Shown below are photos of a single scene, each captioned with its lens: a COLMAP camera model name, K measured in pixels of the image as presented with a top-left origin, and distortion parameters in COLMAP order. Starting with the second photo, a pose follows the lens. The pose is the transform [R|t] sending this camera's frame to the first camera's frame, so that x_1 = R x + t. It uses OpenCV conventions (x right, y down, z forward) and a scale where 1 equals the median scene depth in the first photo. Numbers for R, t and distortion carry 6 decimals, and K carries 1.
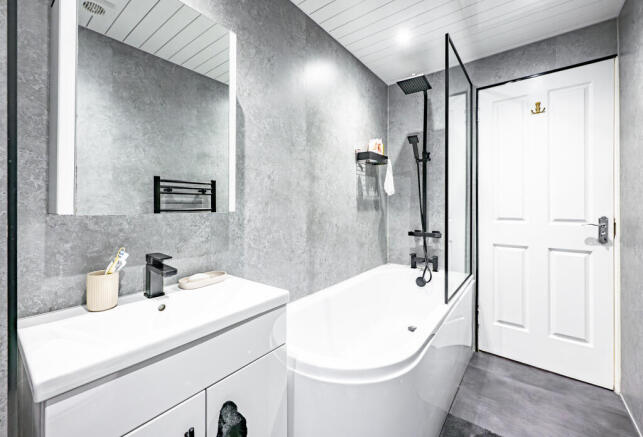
lens RADIAL K [[270.0, 0, 308.8], [0, 270.0, 206.8], [0, 0, 1]] dist [0.000905, 0.000429]
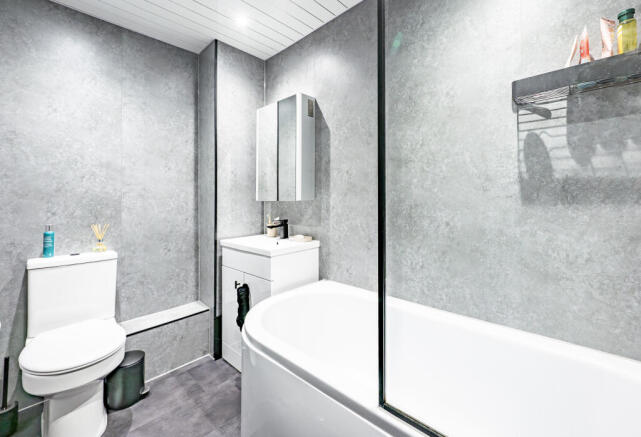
lens RADIAL K [[269.2, 0, 328.9], [0, 269.2, 195.8], [0, 0, 1]] dist [0.000905, 0.000429]
pose [[-0.062490, -0.008635, -0.998008, 1.048386], [0.006900, 0.999935, -0.009084, 0.004073], [0.998022, -0.007454, -0.062427, 0.994252]]
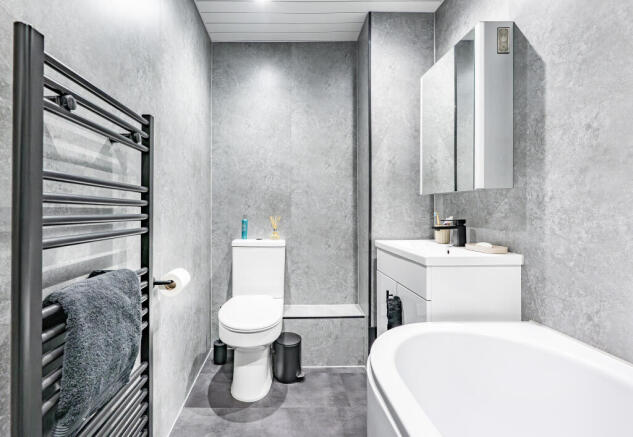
lens RADIAL K [[275.0, 0, 285.0], [0, 275.0, 205.7], [0, 0, 1]] dist [0.000965, -0.001097]
pose [[-0.770142, -0.005932, -0.637844, 0.786276], [0.001442, 0.999938, -0.011040, 0.075725], [0.637870, -0.009422, -0.770086, 1.042446]]
